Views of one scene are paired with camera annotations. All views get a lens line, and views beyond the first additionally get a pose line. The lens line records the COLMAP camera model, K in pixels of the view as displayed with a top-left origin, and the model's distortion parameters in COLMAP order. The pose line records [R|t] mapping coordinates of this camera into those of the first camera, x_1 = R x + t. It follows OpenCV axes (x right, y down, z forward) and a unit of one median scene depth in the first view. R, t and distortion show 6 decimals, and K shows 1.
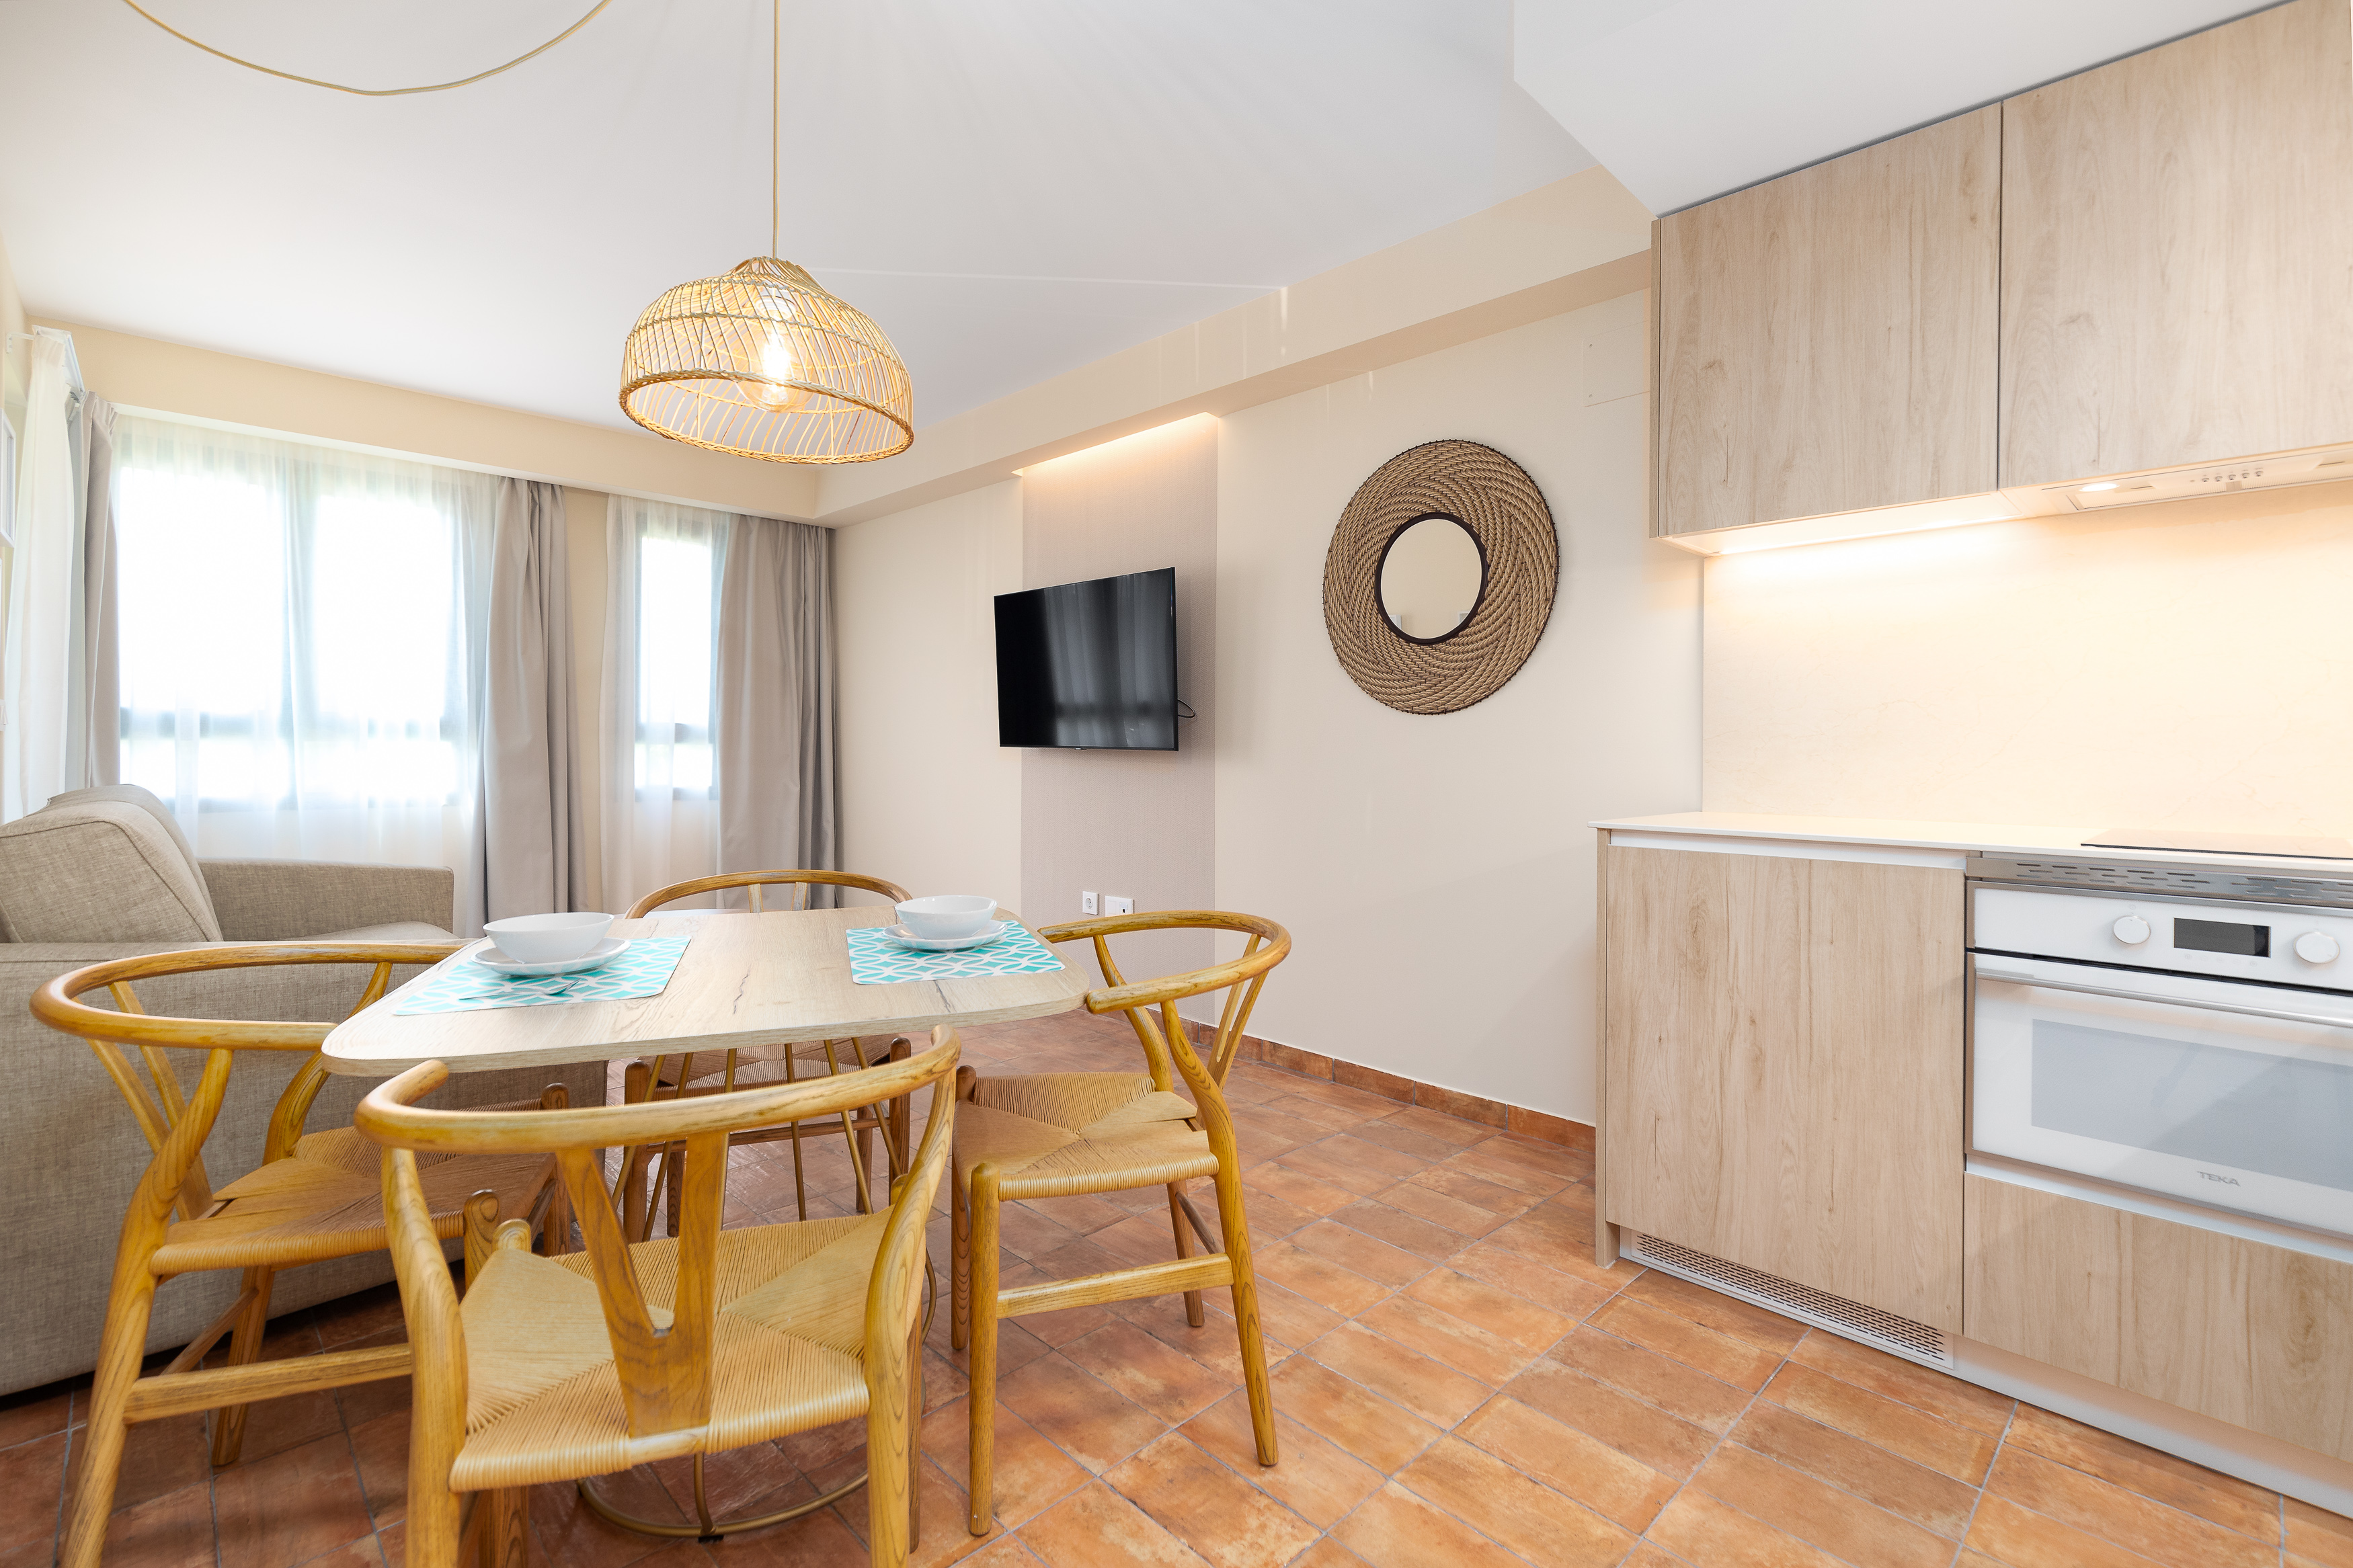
lens RADIAL K [[1059.0, 0, 1191.4], [0, 1059.0, 753.8], [0, 0, 1]] dist [0.007453, -0.000754]
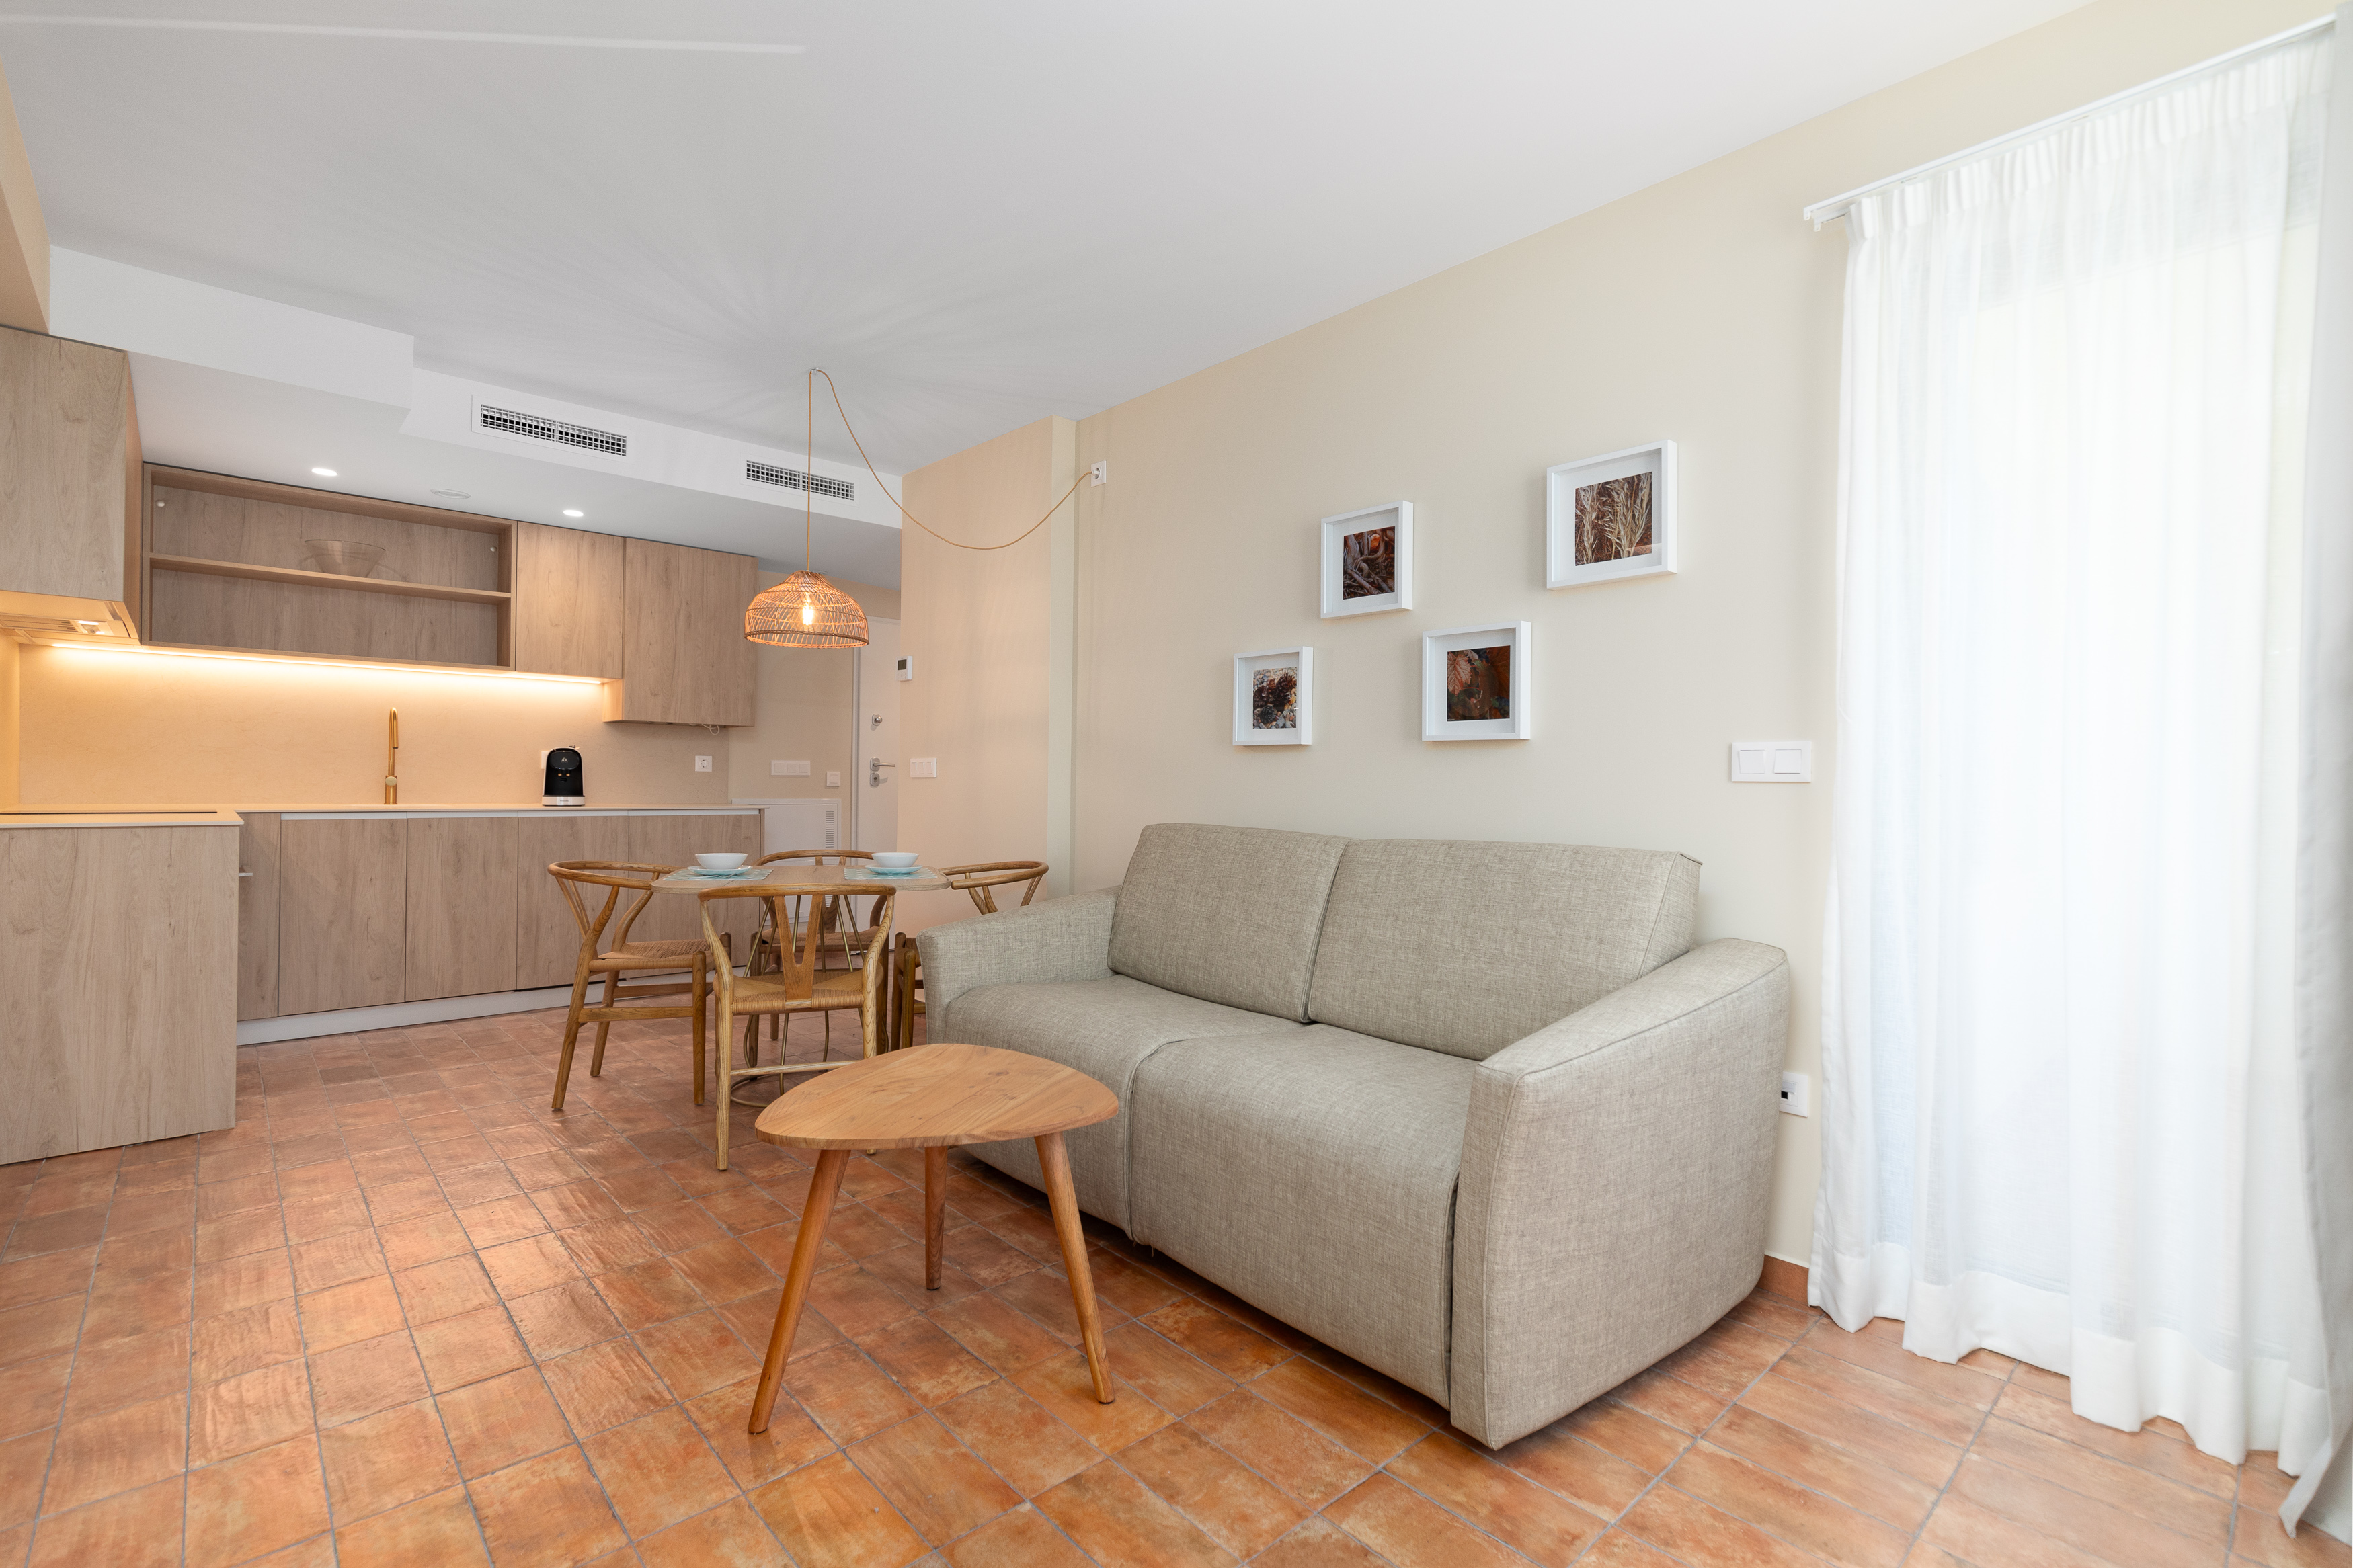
lens RADIAL K [[1062.5, 0, 1194.0], [0, 1062.5, 785.6], [0, 0, 1]] dist [0.012501, -0.003161]
pose [[-0.999345, -0.020350, 0.029908, -1.089890], [-0.020140, 0.999771, 0.007295, -0.023141], [-0.030049, 0.006688, -0.999526, 2.757464]]
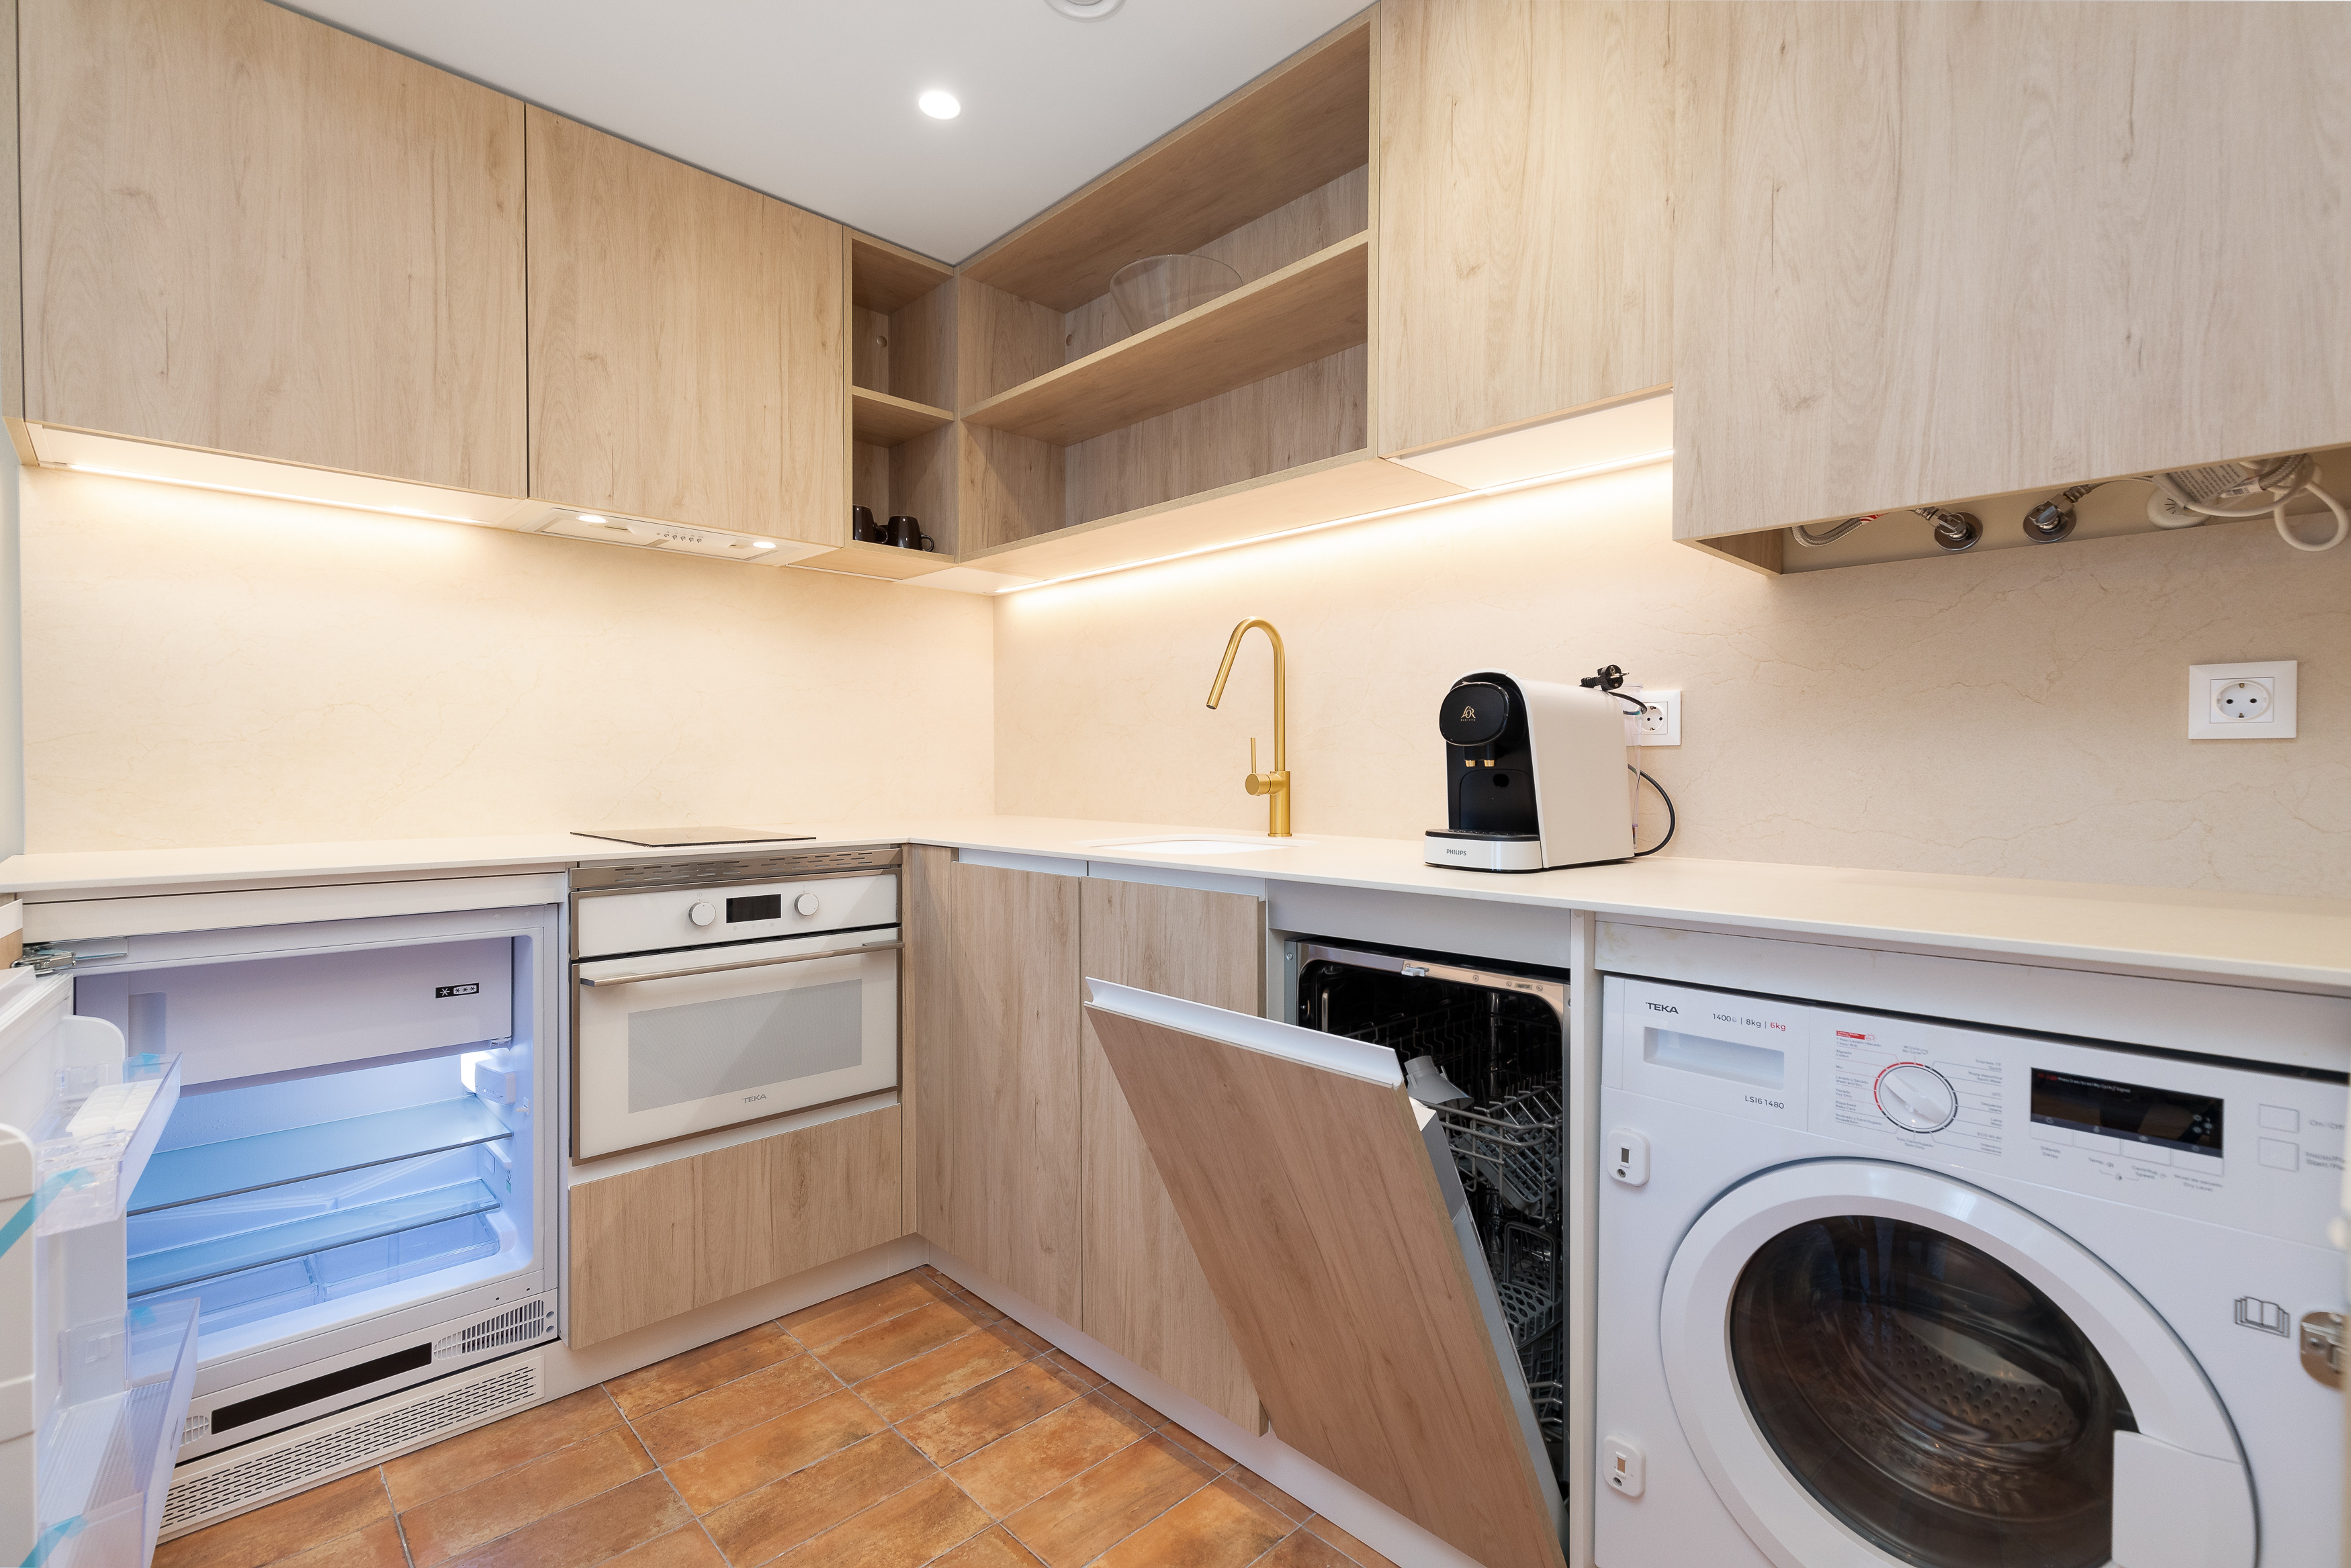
lens RADIAL K [[1054.6, 0, 1189.7], [0, 1054.6, 778.6], [0, 0, 1]] dist [0.007531, -0.000437]
pose [[0.002434, -0.017434, 0.999845, -0.229752], [0.003071, 0.999843, 0.017427, -0.001968], [-0.999992, 0.003028, 0.002487, 0.382987]]
